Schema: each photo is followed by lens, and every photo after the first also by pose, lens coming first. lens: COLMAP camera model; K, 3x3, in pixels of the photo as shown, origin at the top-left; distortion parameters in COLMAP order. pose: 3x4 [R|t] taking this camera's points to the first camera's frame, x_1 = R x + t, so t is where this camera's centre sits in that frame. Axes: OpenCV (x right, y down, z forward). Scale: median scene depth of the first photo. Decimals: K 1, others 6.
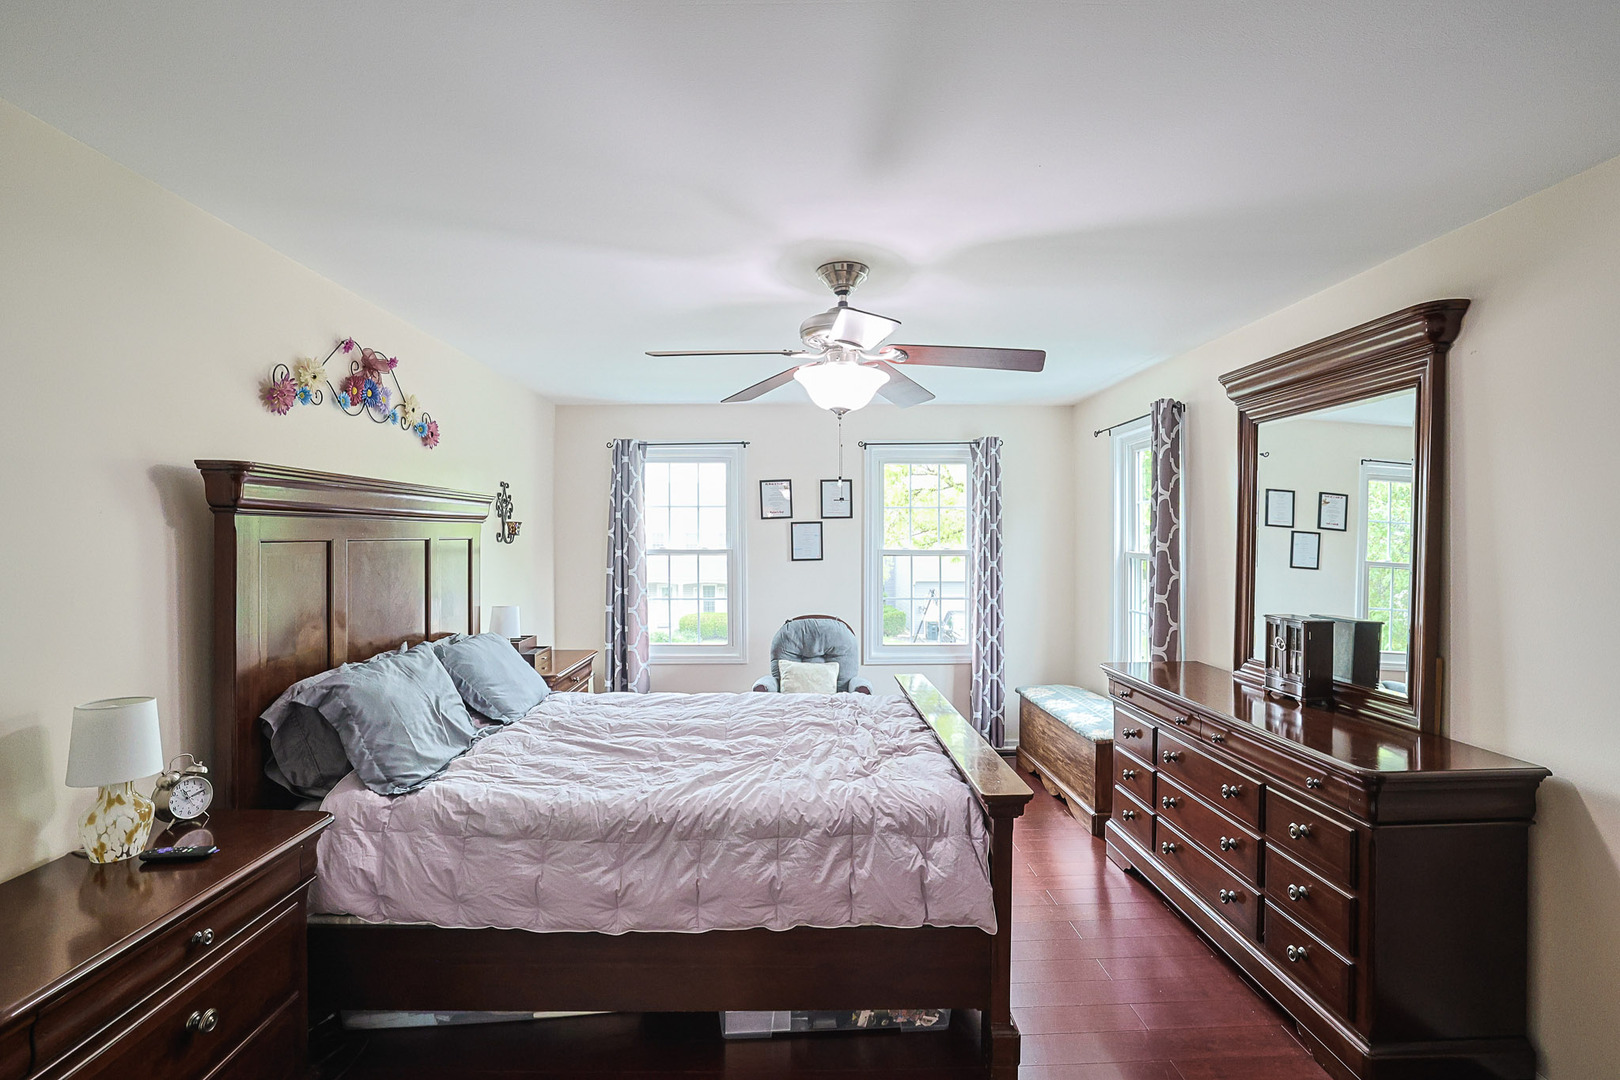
lens RADIAL K [[739.2, 0, 806.4], [0, 739.2, 539.9], [0, 0, 1]] dist [-0.057995, 0.025618]
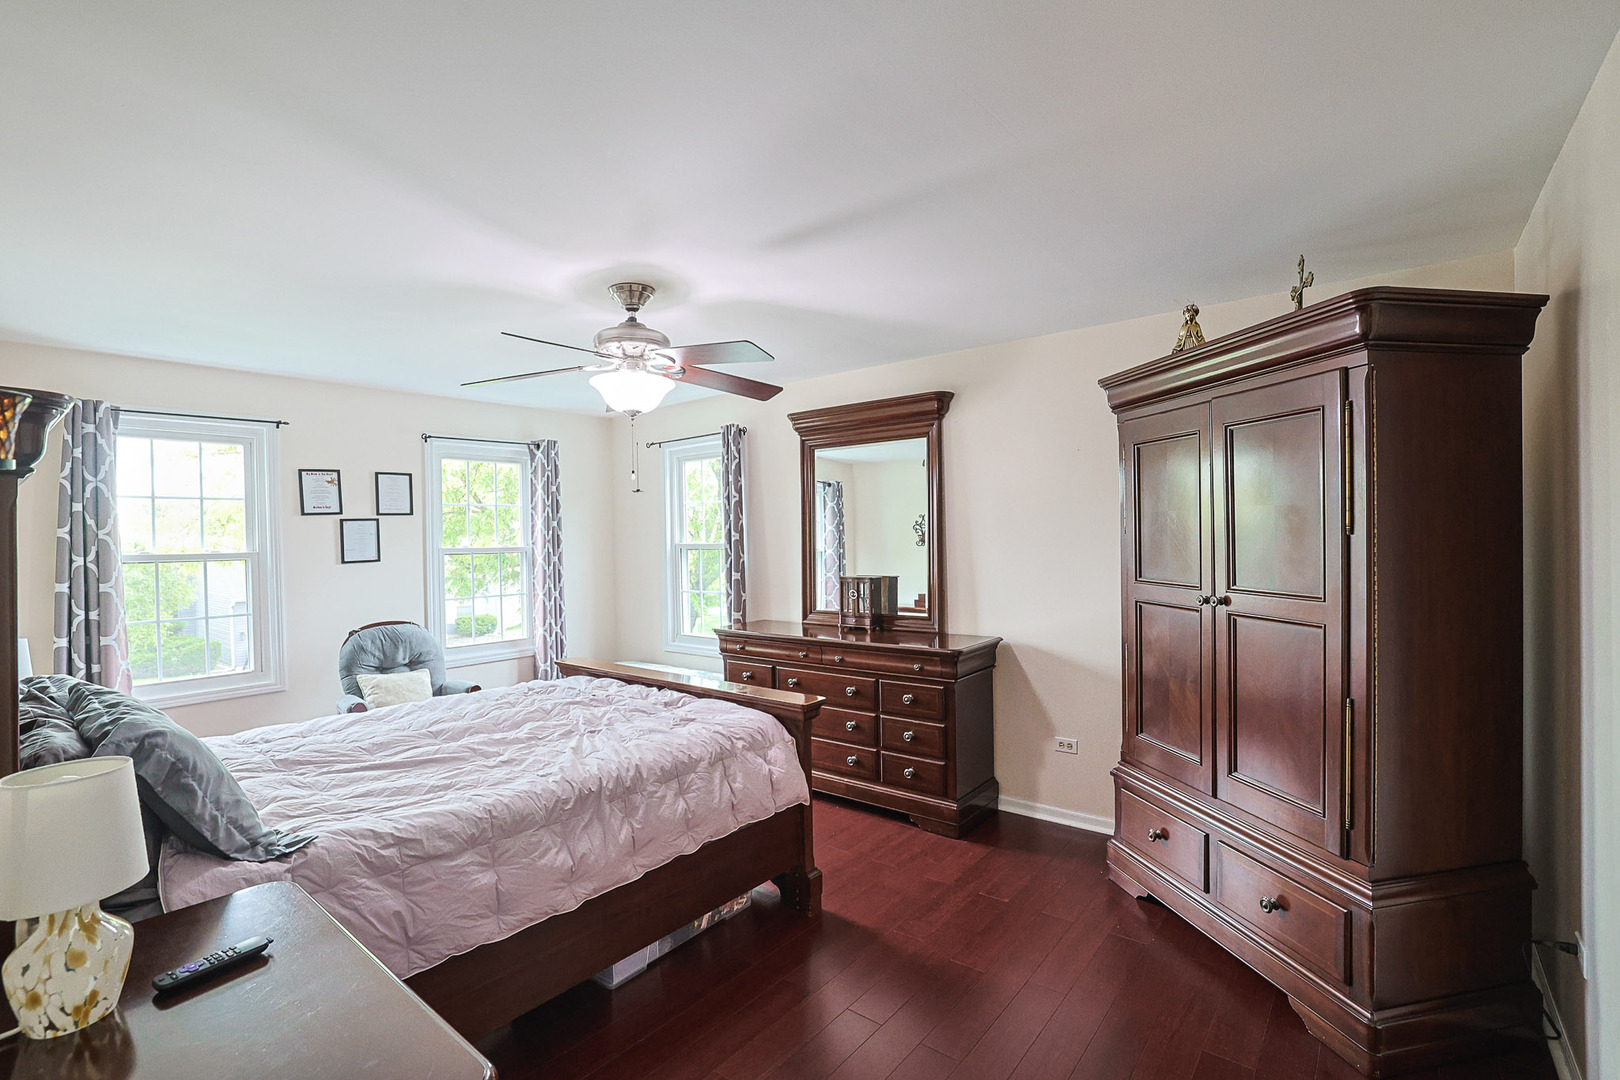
lens RADIAL K [[739.2, 0, 806.4], [0, 739.2, 539.9], [0, 0, 1]] dist [-0.057995, 0.025618]
pose [[0.642832, -0.015371, 0.765853, -0.630452], [0.023430, 0.999725, 0.000398, 0.025410], [-0.765649, 0.017688, 0.643015, 0.066277]]
